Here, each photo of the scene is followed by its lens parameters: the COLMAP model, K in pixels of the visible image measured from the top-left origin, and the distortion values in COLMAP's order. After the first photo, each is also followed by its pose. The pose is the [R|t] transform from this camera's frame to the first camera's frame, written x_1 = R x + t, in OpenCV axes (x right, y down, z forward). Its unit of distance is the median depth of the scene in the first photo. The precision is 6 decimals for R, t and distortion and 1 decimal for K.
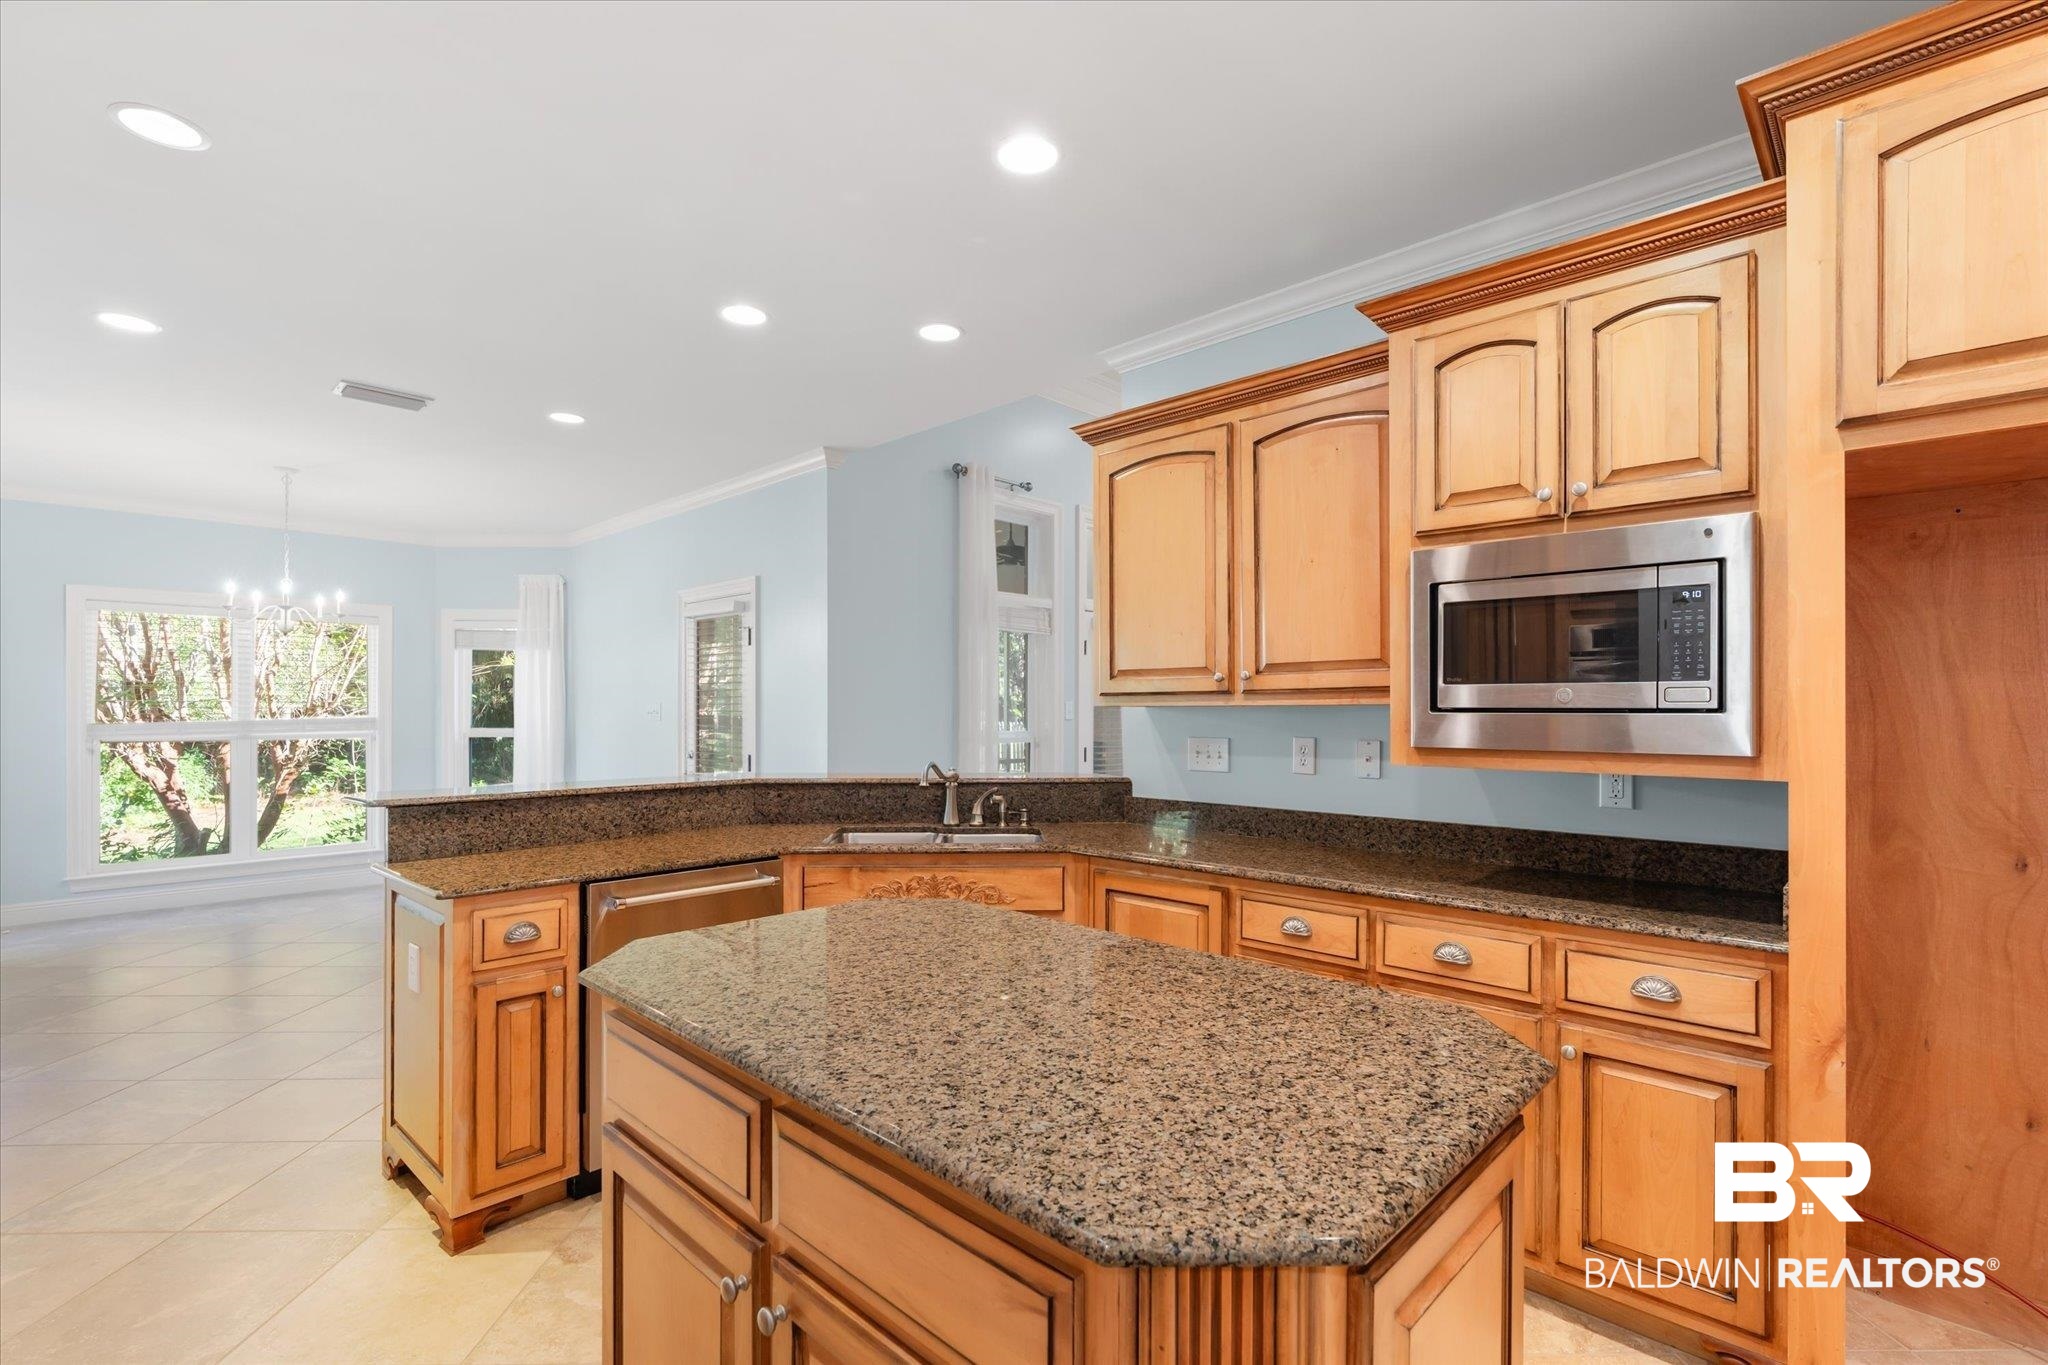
lens RADIAL K [[932.7, 0, 1023.1], [0, 932.7, 700.4], [0, 0, 1]] dist [-0.000397, 0.000070]
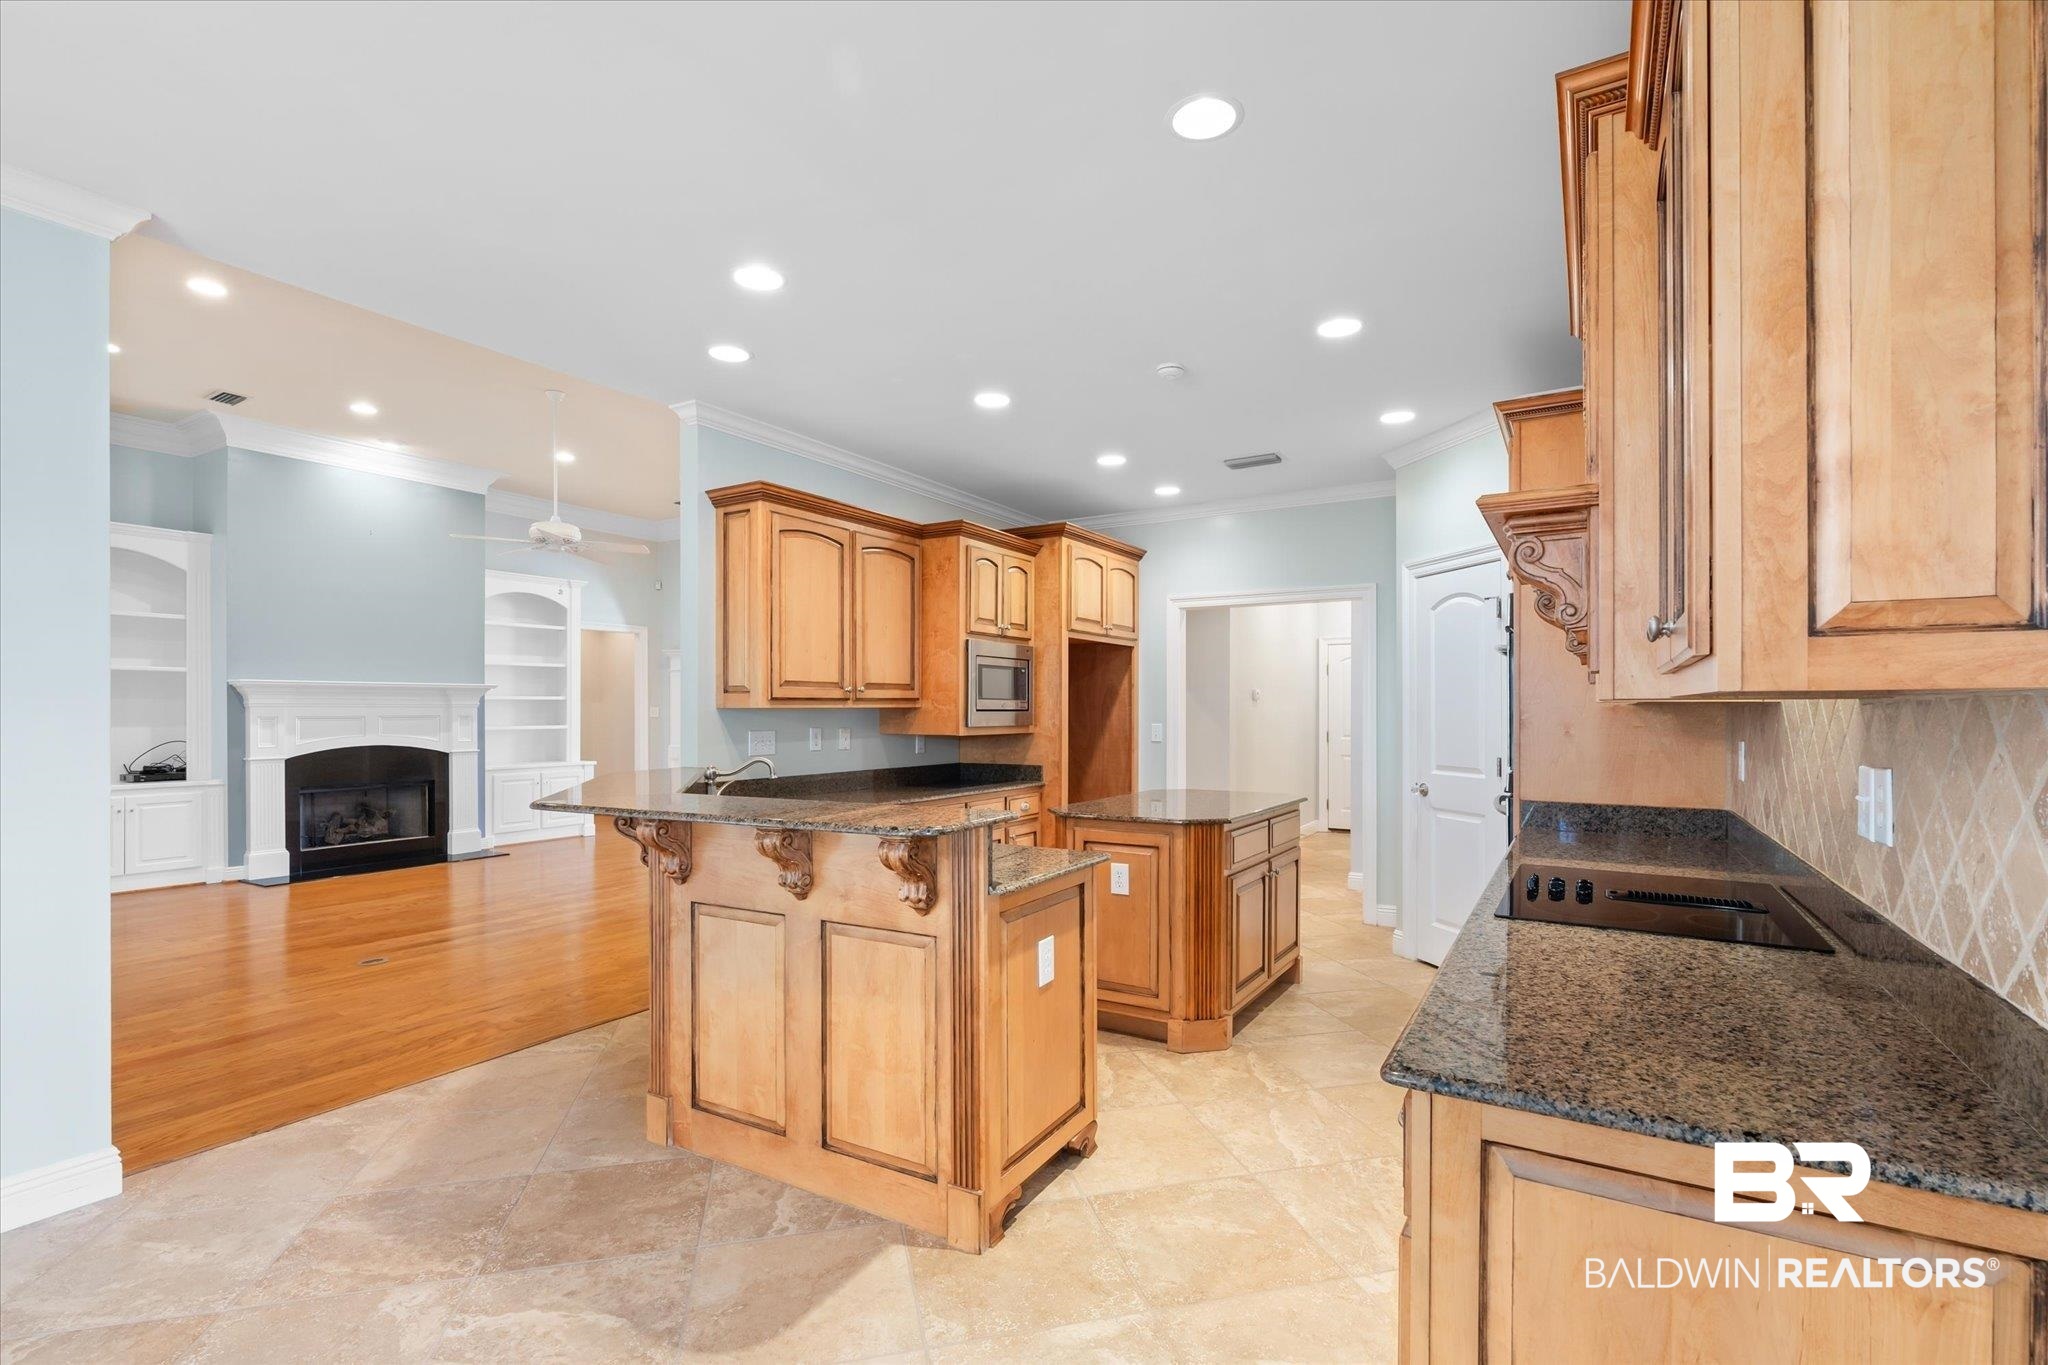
lens RADIAL K [[932.7, 0, 1024.6], [0, 932.7, 700.7], [0, 0, 1]] dist [-0.000397, 0.000070]
pose [[-0.216448, 0.008069, 0.976261, -1.390797], [-0.011885, 0.999870, -0.010899, 0.007186], [-0.976222, -0.013962, -0.216324, 1.049278]]
